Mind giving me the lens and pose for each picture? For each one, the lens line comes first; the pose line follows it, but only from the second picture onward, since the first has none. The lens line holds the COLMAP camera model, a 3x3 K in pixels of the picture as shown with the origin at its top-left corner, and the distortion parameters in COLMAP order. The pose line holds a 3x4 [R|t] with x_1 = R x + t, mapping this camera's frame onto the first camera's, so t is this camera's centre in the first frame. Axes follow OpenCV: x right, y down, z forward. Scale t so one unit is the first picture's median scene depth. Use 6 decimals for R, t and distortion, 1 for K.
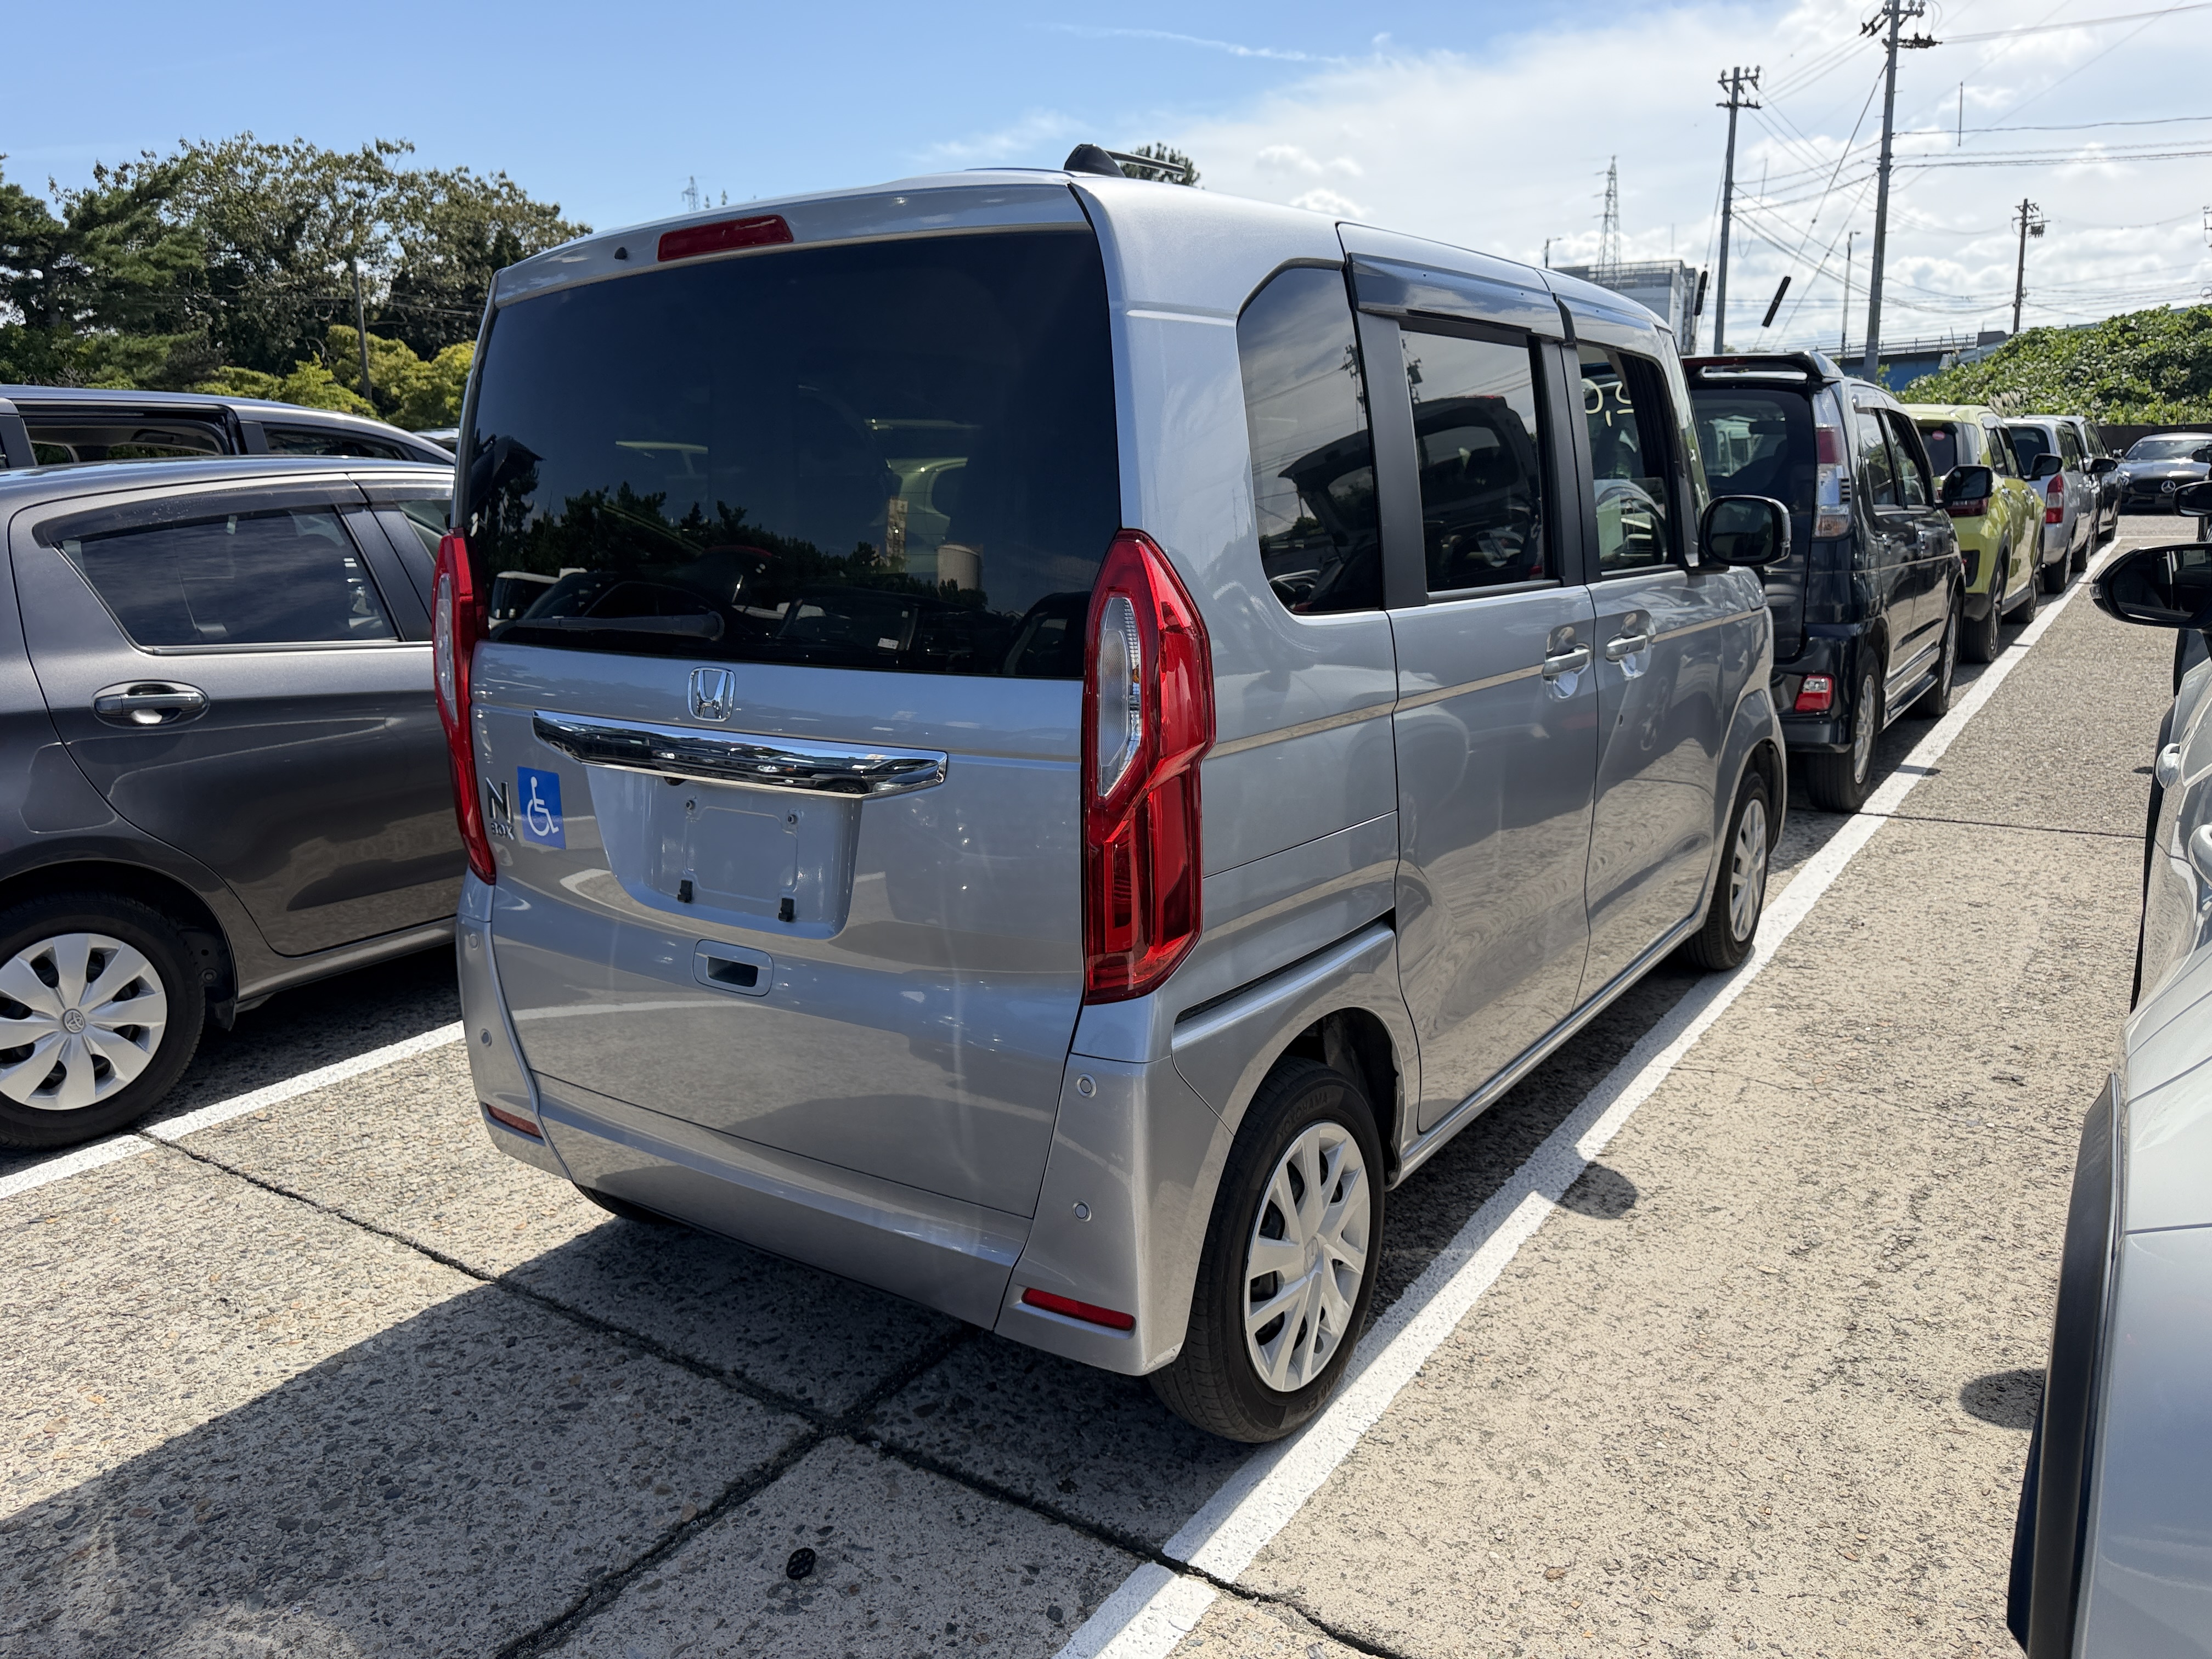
lens RADIAL K [[1553.9, 0, 1096.8], [0, 1553.9, 828.1], [0, 0, 1]] dist [0.006050, 0.002137]
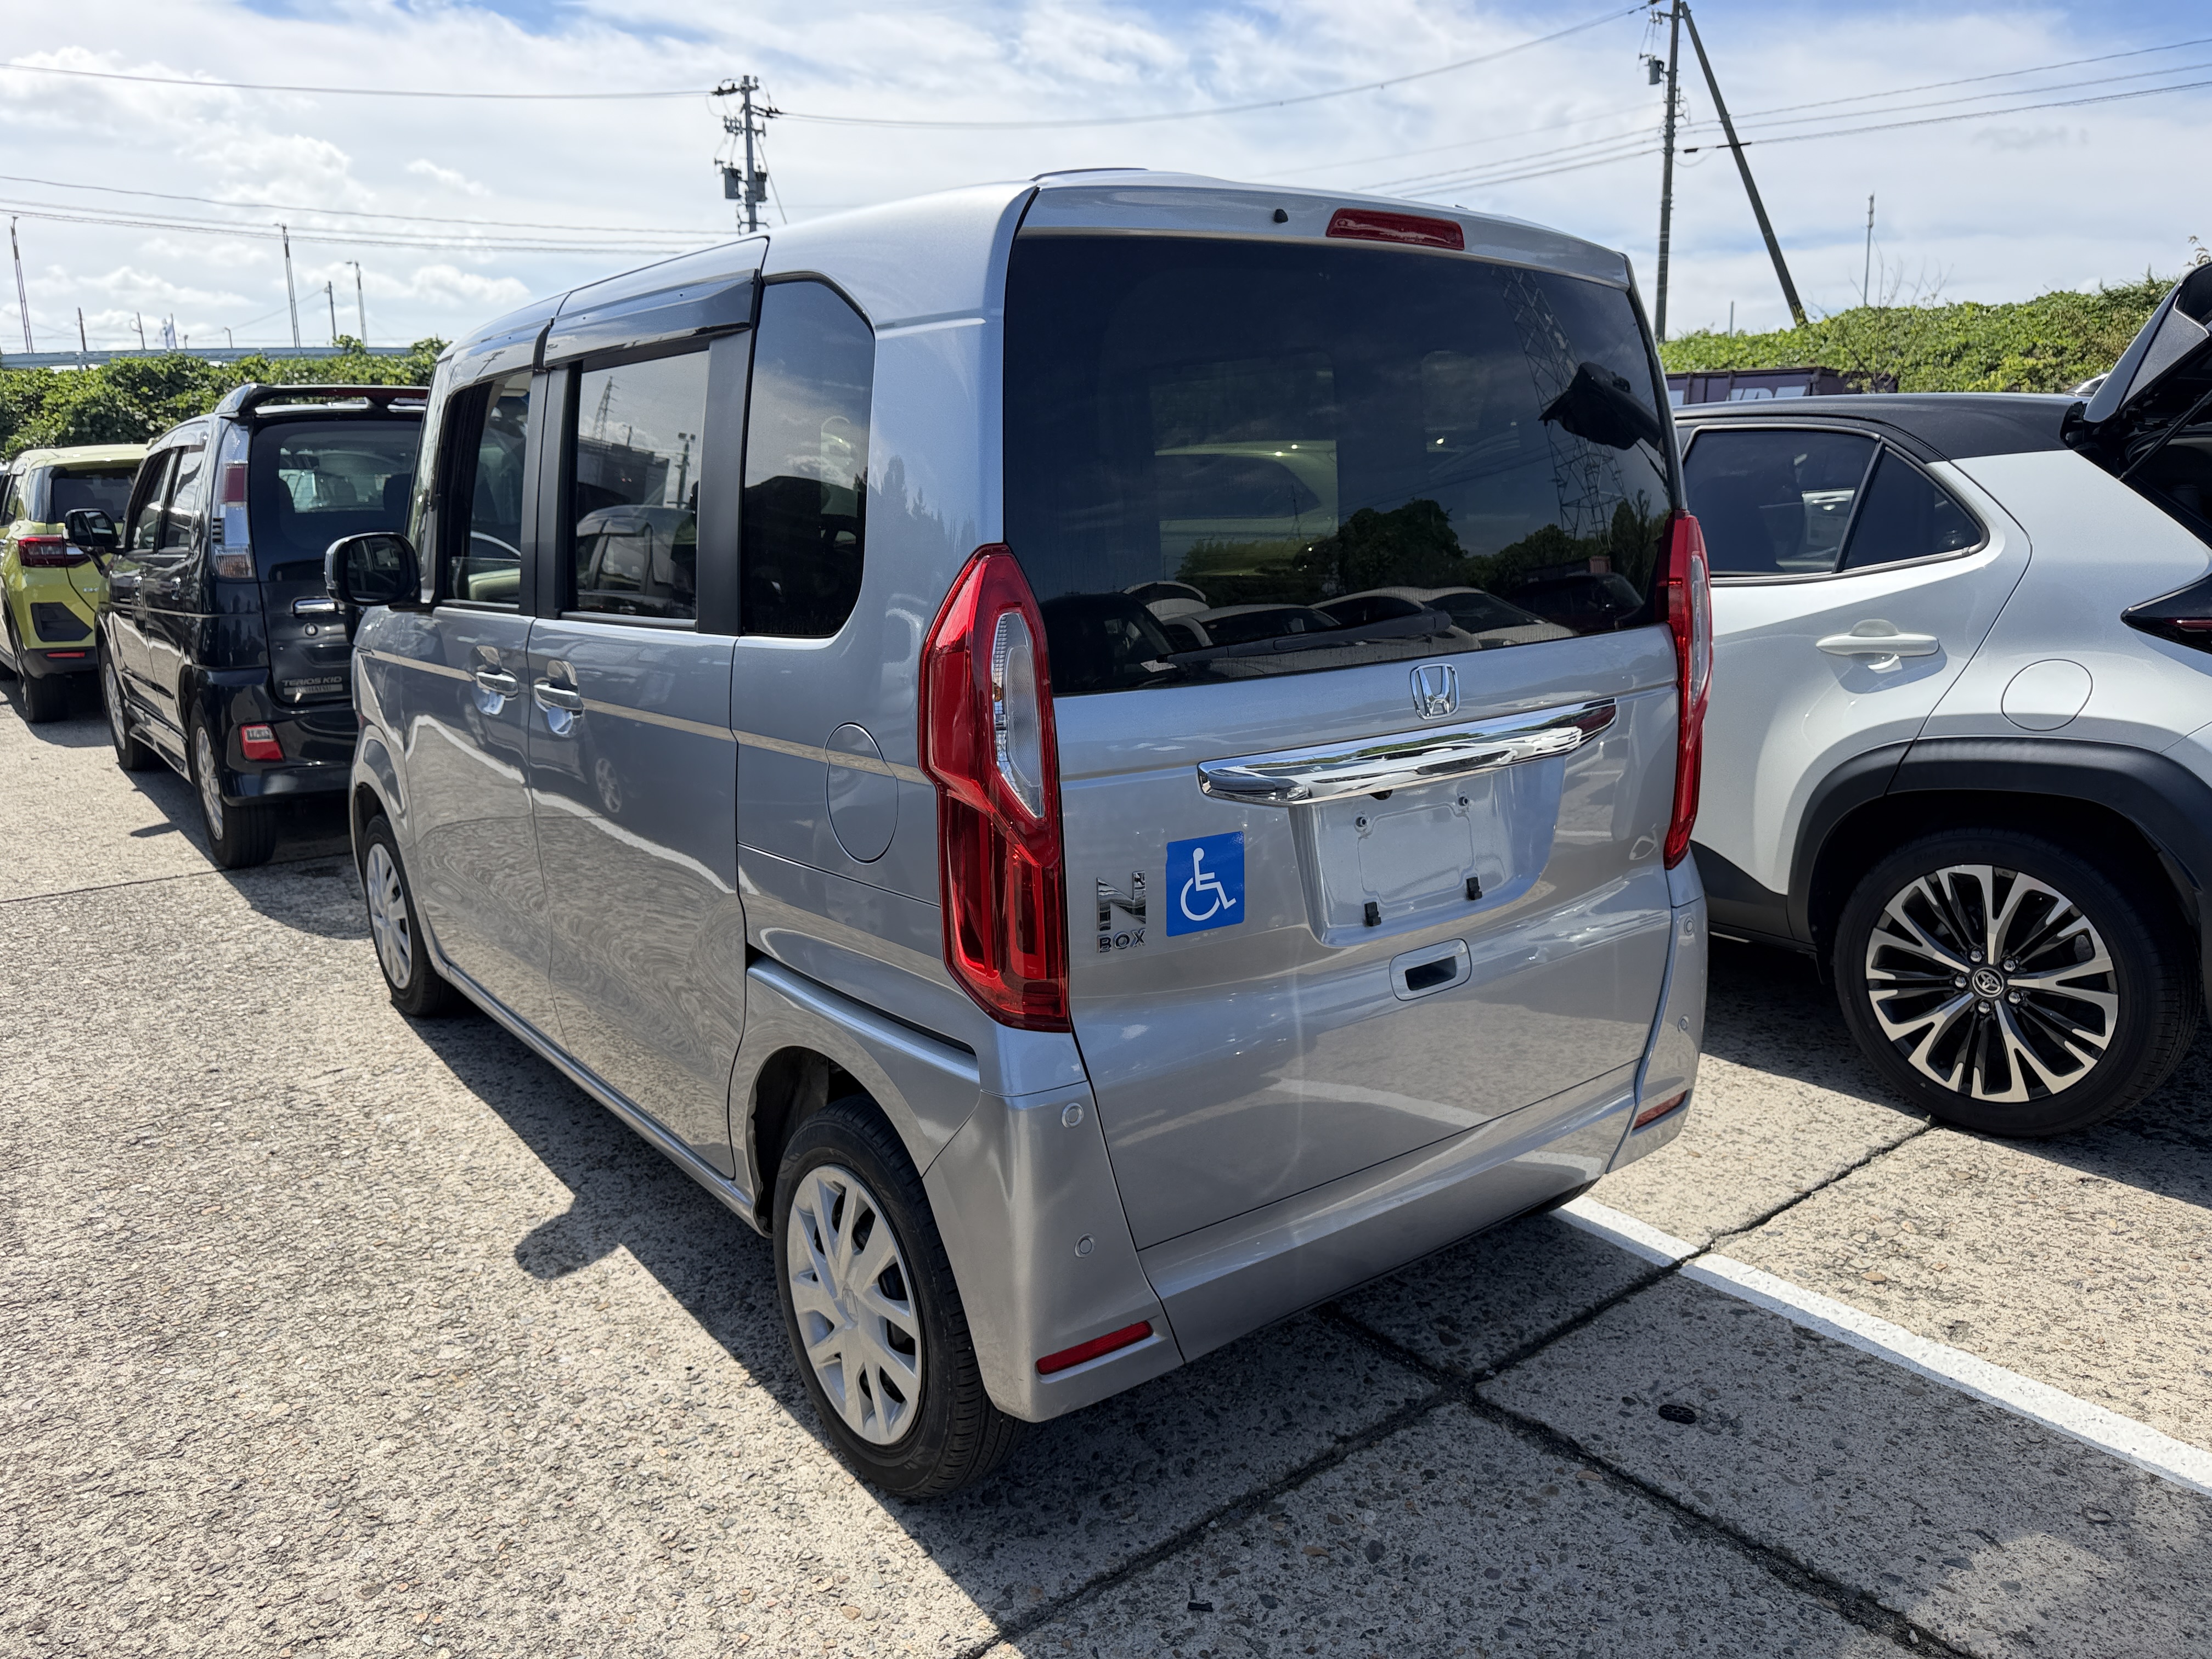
lens RADIAL K [[1553.9, 0, 1096.8], [0, 1553.9, 828.1], [0, 0, 1]] dist [0.006050, 0.002137]
pose [[0.318472, -0.181374, 0.930419, -1.233673], [0.222446, 0.968416, 0.112640, -0.159368], [-0.921463, 0.171095, 0.348759, 0.862809]]
